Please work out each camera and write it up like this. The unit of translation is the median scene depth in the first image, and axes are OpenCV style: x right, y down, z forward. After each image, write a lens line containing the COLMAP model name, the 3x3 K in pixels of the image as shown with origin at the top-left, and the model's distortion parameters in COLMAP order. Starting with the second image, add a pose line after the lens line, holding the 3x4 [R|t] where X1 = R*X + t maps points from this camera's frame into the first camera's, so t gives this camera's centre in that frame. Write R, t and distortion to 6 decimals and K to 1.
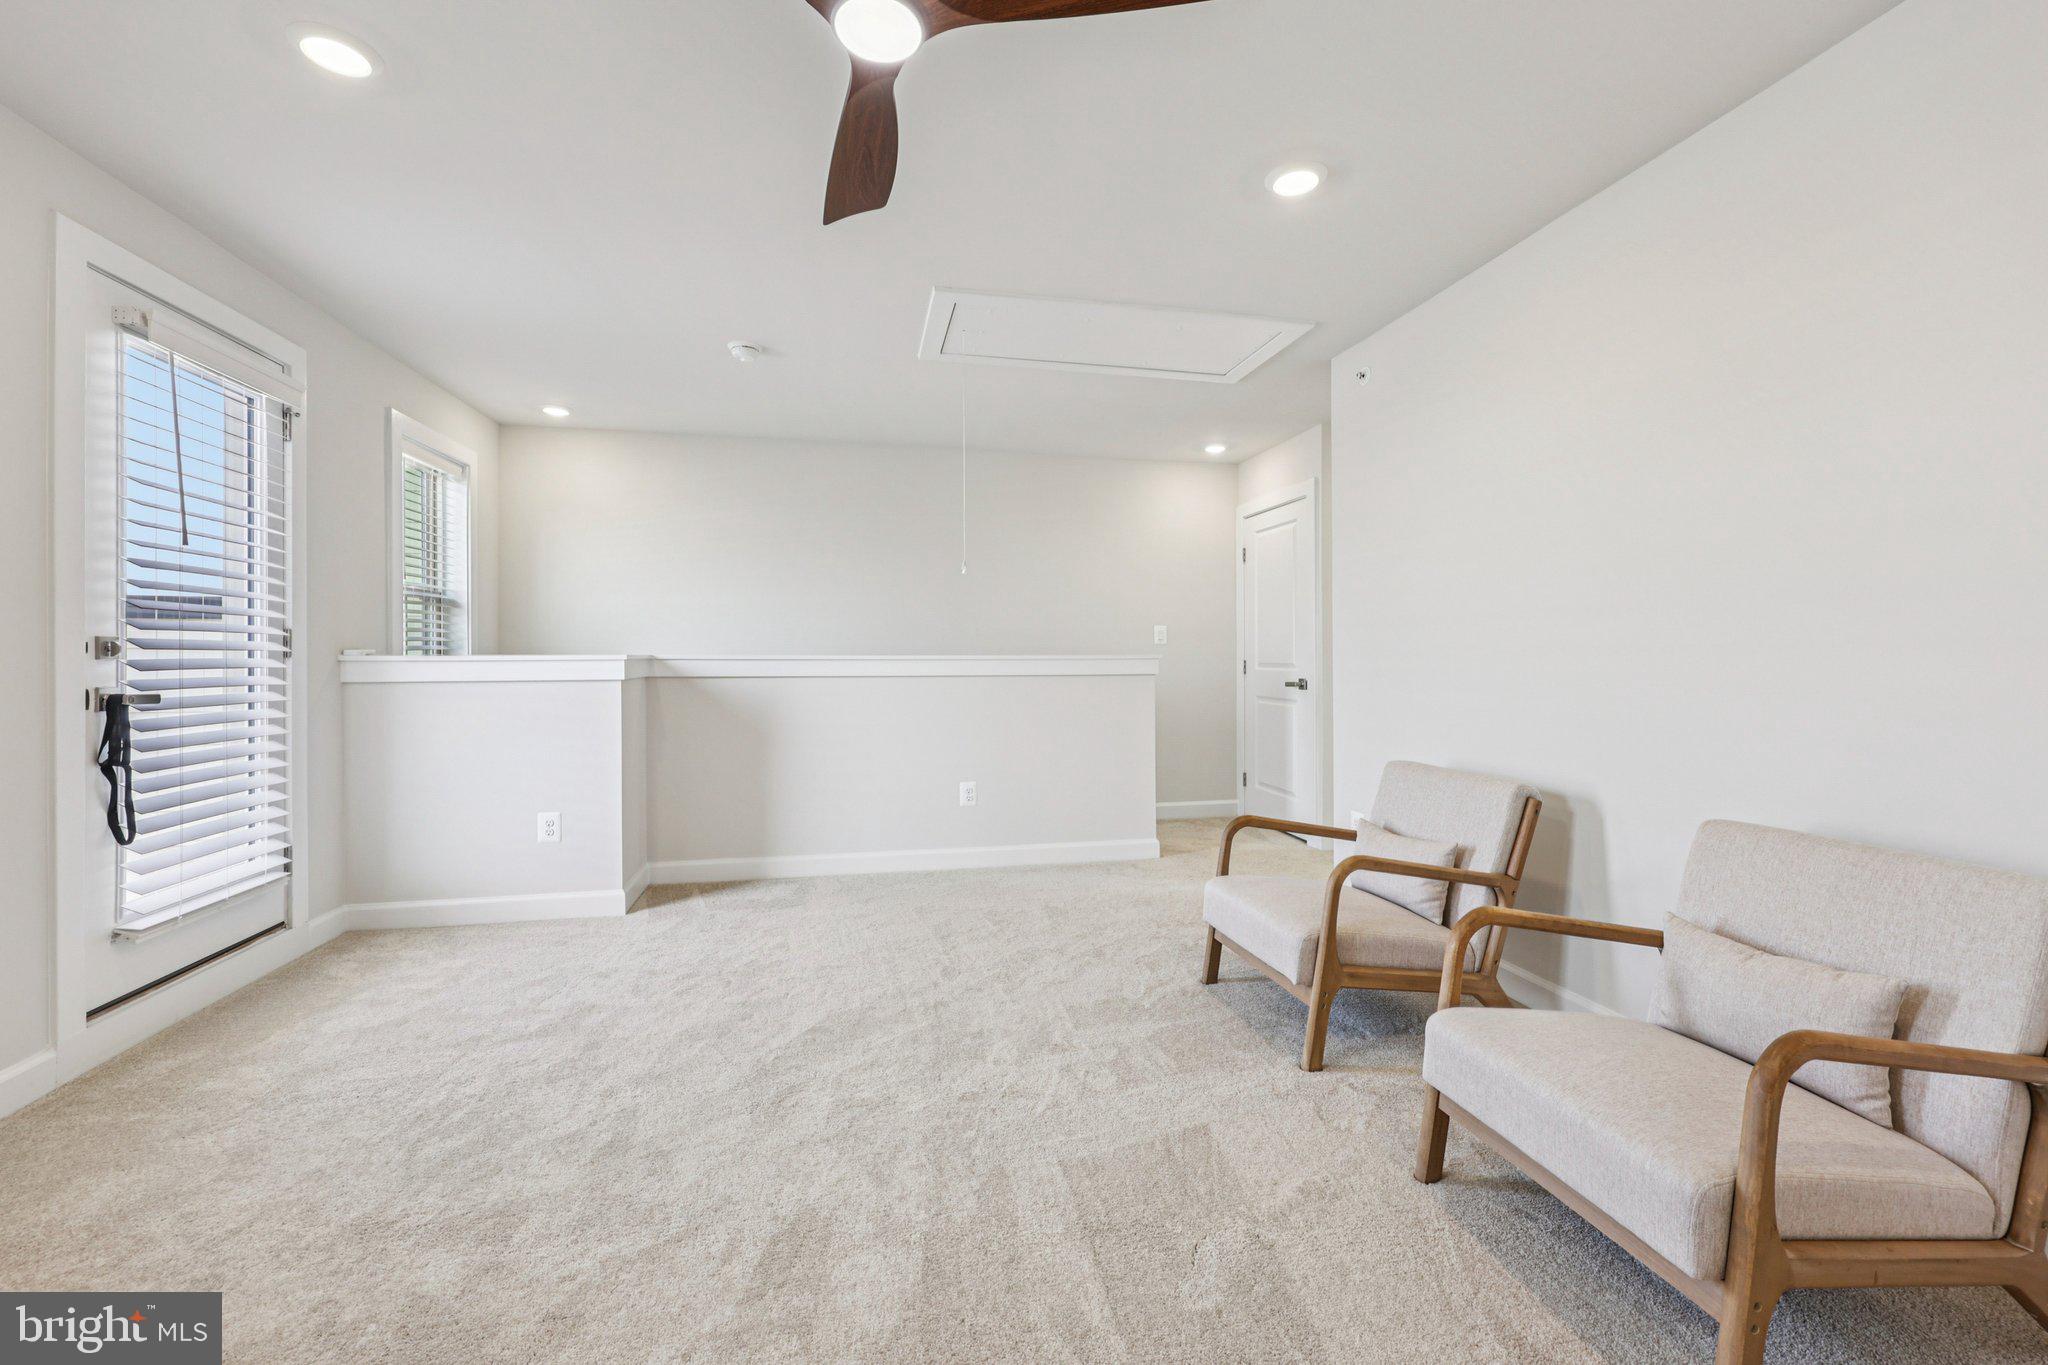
lens RADIAL K [[830.0, 0, 1026.2], [0, 830.0, 665.2], [0, 0, 1]] dist [-0.001459, 0.000005]
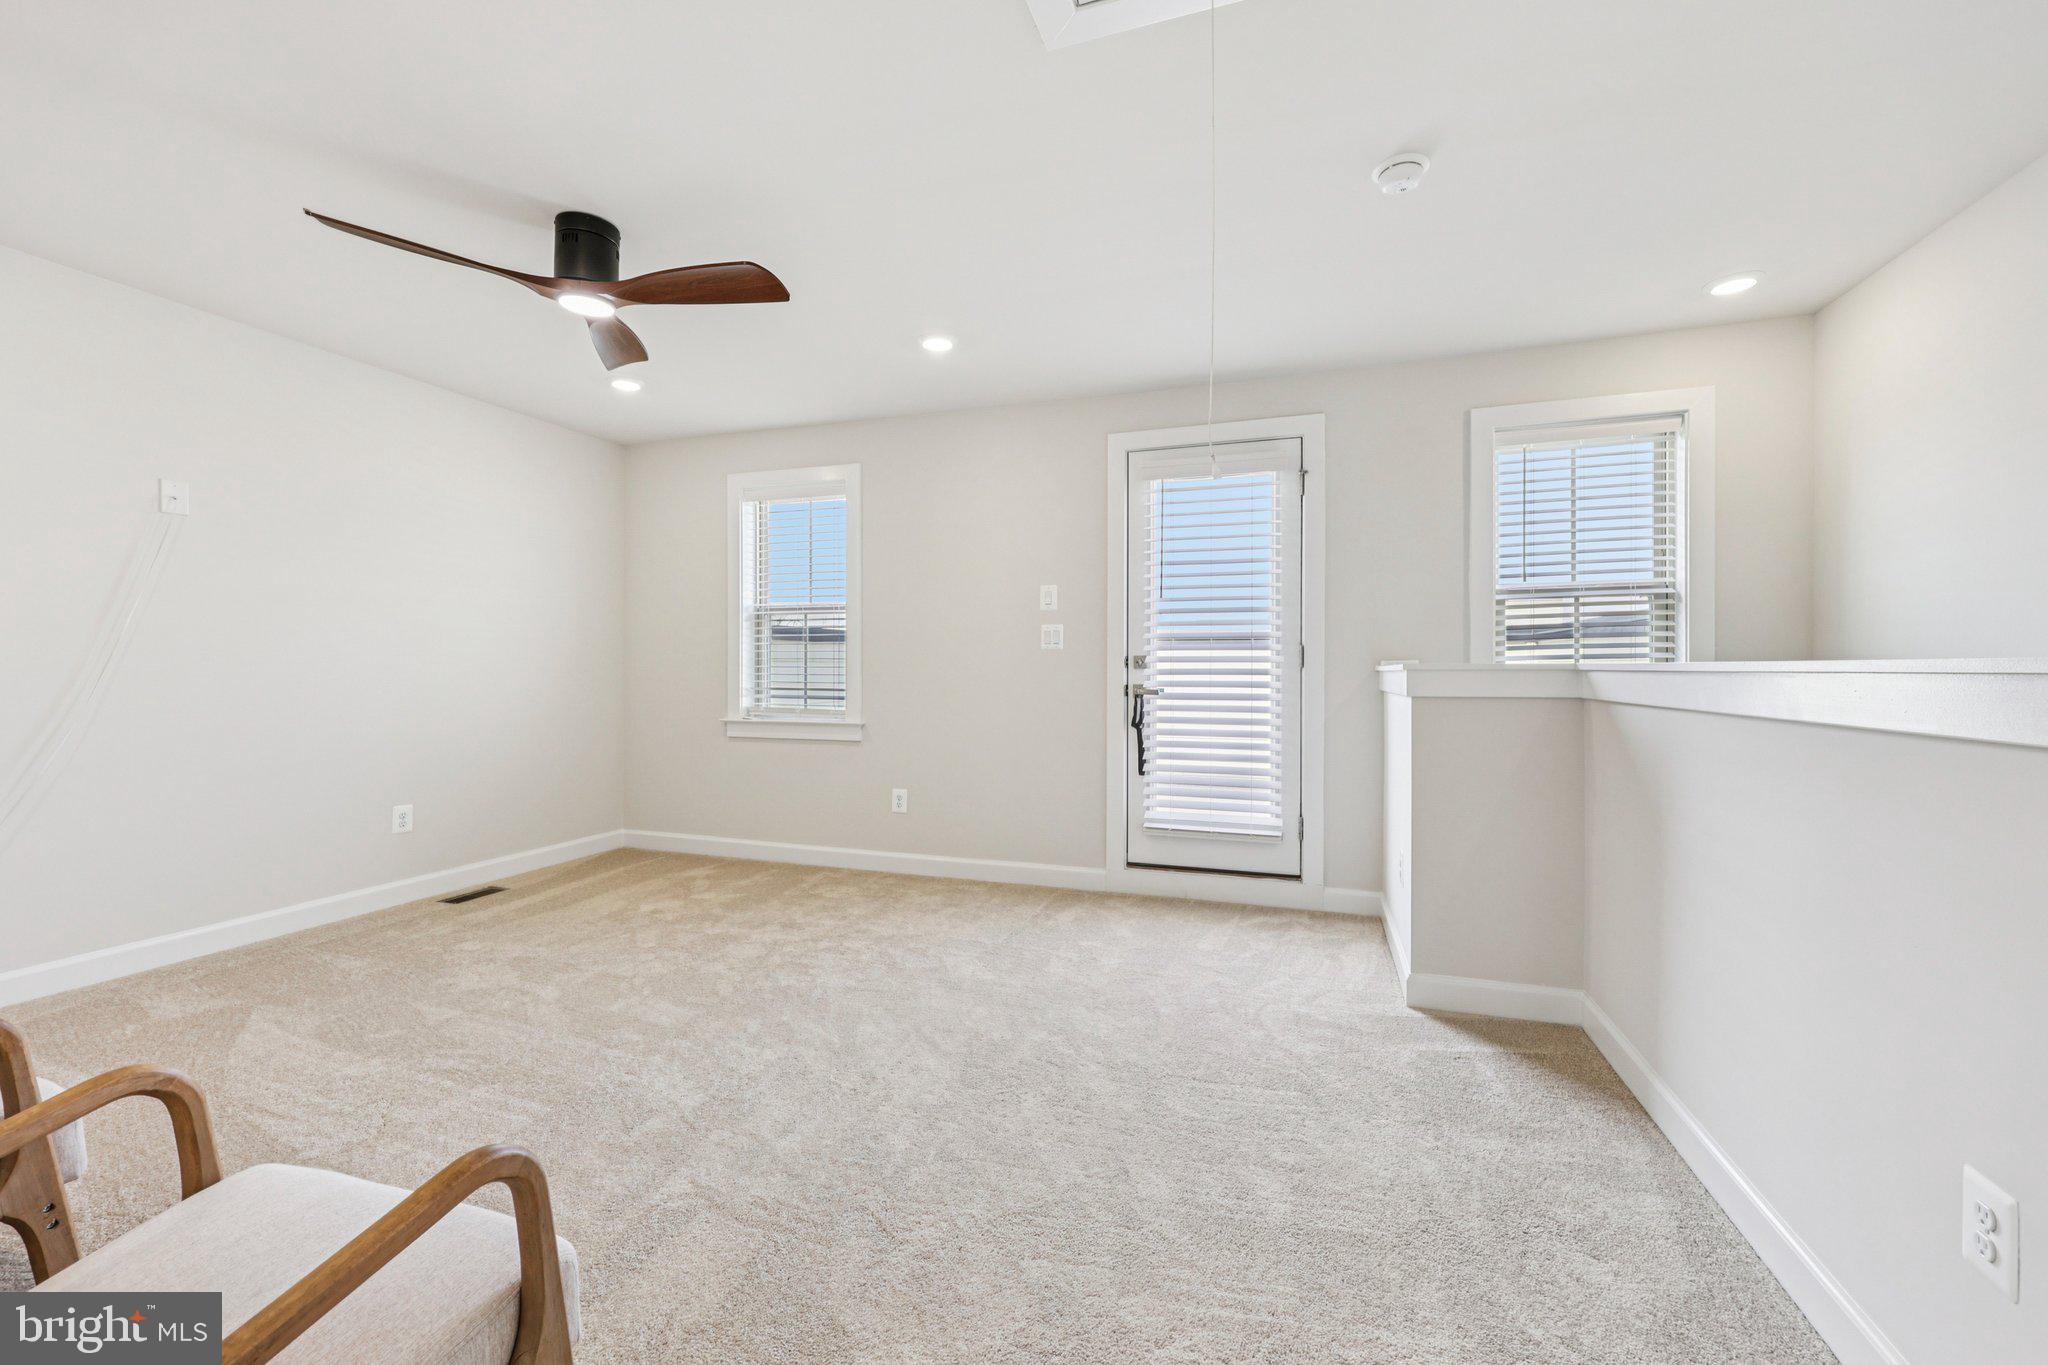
lens RADIAL K [[831.7, 0, 1026.8], [0, 831.7, 665.9], [0, 0, 1]] dist [-0.003462, 0.000067]
pose [[-0.506919, 0.002267, -0.861991, 0.406161], [-0.001941, 0.999991, 0.003772, -0.014456], [0.861991, 0.003586, -0.506910, 1.263286]]
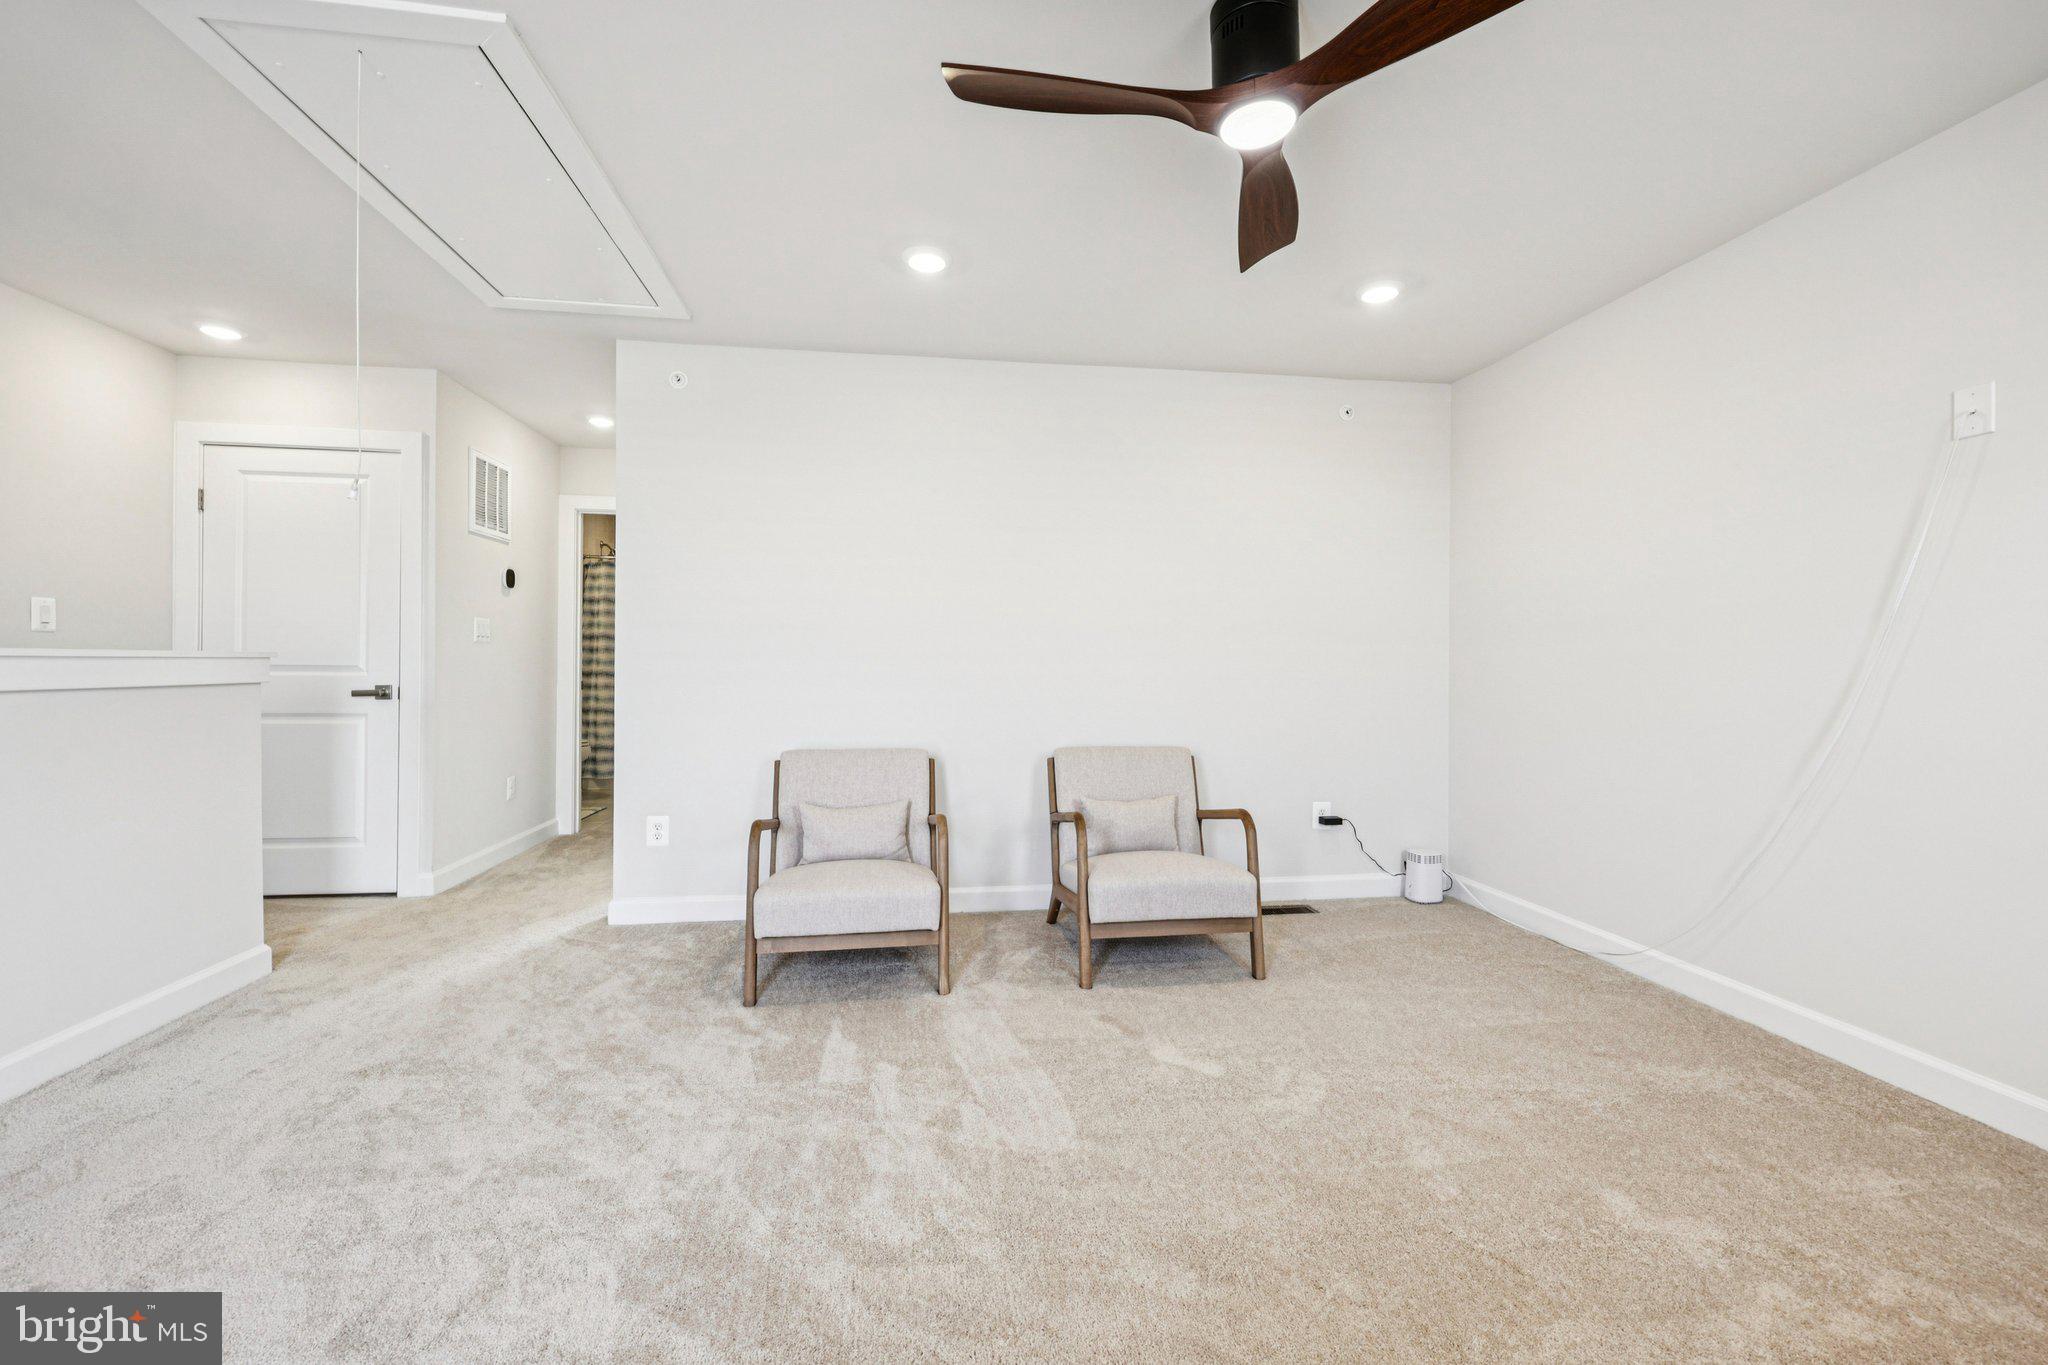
lens RADIAL K [[827.0, 0, 1028.6], [0, 827.0, 672.6], [0, 0, 1]] dist [-0.002074, 0.000077]
pose [[0.059516, -0.009076, 0.998186, -0.654392], [-0.001750, 0.999956, 0.009197, -0.005677], [-0.998226, -0.002294, 0.059498, 0.584689]]
